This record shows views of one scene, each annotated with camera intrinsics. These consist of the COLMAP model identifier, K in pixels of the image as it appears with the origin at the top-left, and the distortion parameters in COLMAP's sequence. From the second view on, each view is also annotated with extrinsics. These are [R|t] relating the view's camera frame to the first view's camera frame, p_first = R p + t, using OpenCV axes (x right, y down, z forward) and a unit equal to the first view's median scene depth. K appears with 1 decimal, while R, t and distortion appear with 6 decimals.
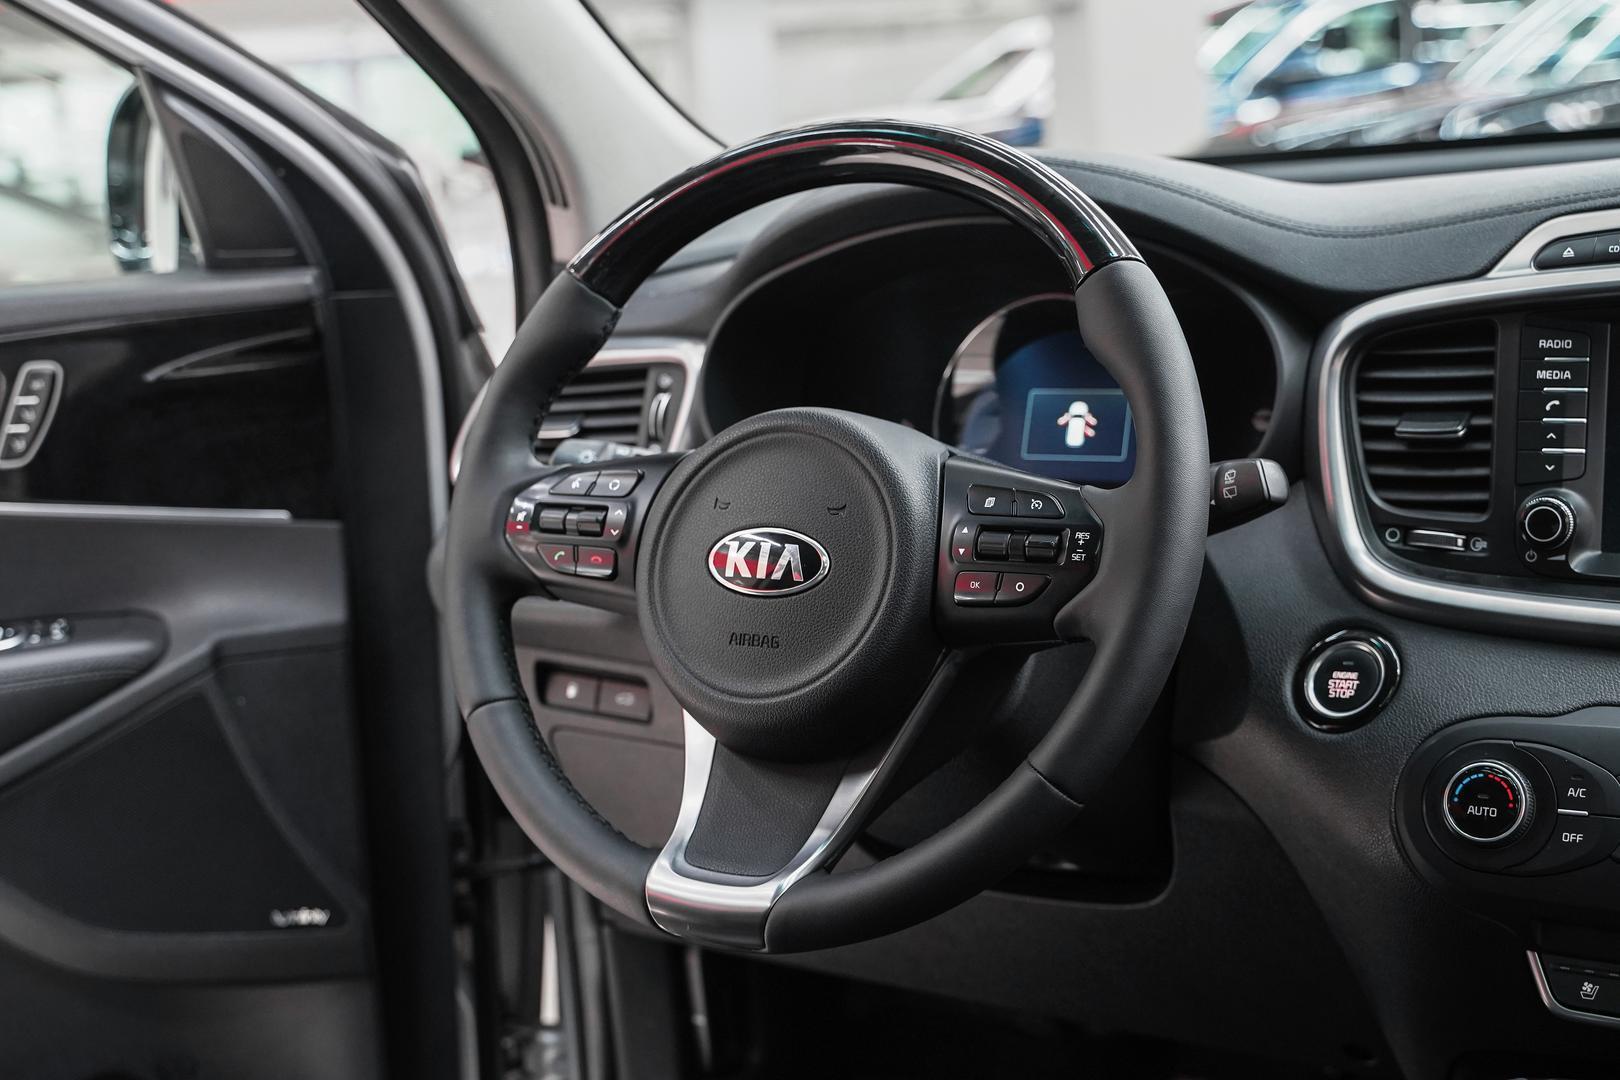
lens RADIAL K [[2153.9, 0, 789.8], [0, 2153.9, 570.2], [0, 0, 1]] dist [-0.004117, -0.021984]
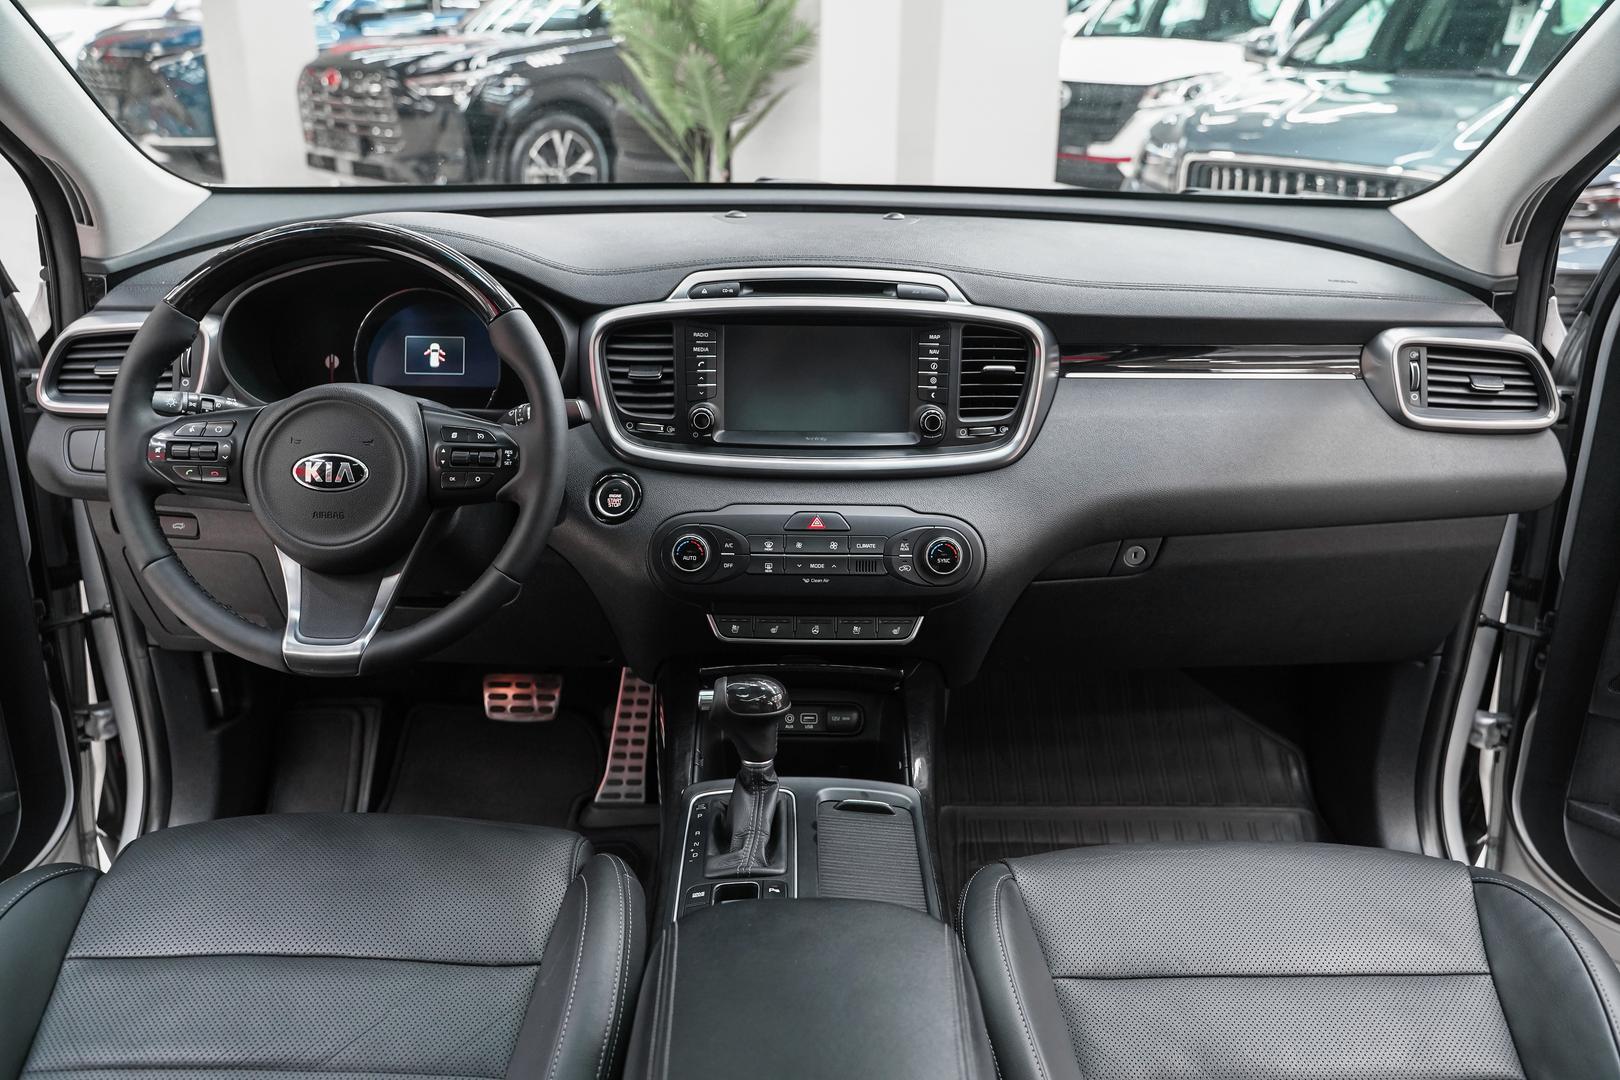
lens RADIAL K [[1274.5, 0, 802.0], [0, 1274.5, 539.5], [0, 0, 1]] dist [-0.012039, 0.004047]
pose [[0.850922, -0.124082, 0.510427, -0.220998], [0.030997, 0.981869, 0.187011, -0.133000], [-0.524377, -0.143310, 0.839340, -0.139936]]
